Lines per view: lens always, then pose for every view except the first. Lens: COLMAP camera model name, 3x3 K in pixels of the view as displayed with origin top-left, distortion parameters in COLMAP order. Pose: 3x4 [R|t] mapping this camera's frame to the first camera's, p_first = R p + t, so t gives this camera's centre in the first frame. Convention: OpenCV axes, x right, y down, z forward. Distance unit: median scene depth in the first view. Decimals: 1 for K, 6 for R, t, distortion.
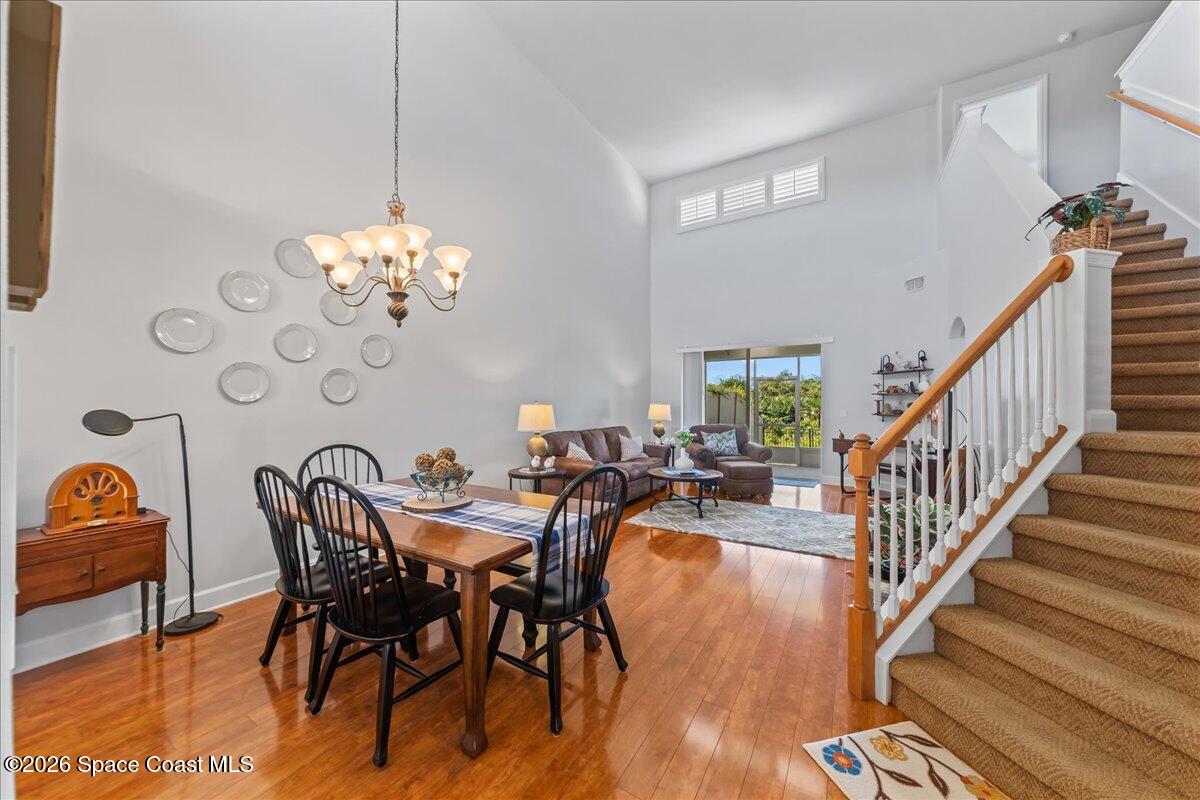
lens RADIAL K [[417.5, 0, 607.2], [0, 417.5, 398.2], [0, 0, 1]] dist [0.014349, 0.000106]
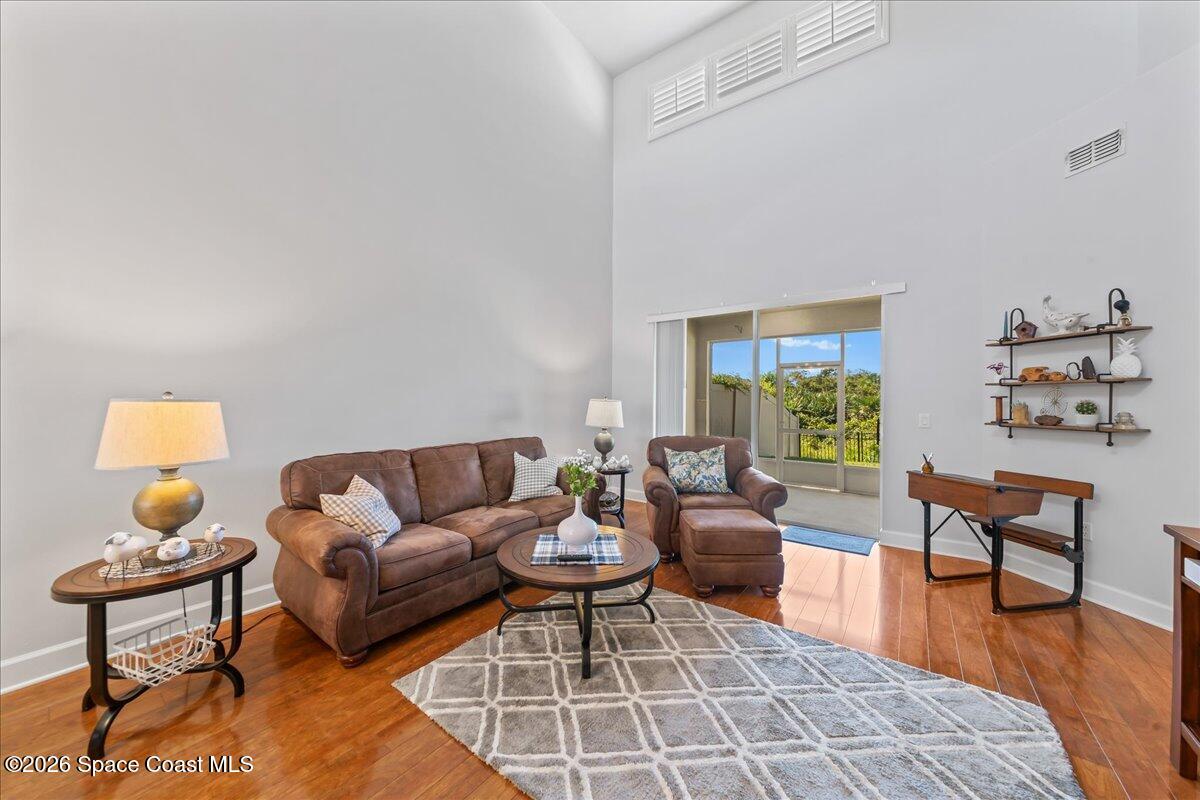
lens RADIAL K [[427.2, 0, 599.2], [0, 427.2, 394.8], [0, 0, 1]] dist [-0.000705, 0.000026]
pose [[0.995530, 0.006152, -0.094250, 0.203056], [-0.005917, 0.999979, 0.002773, 0.004307], [0.094265, -0.002203, 0.995545, 0.428861]]
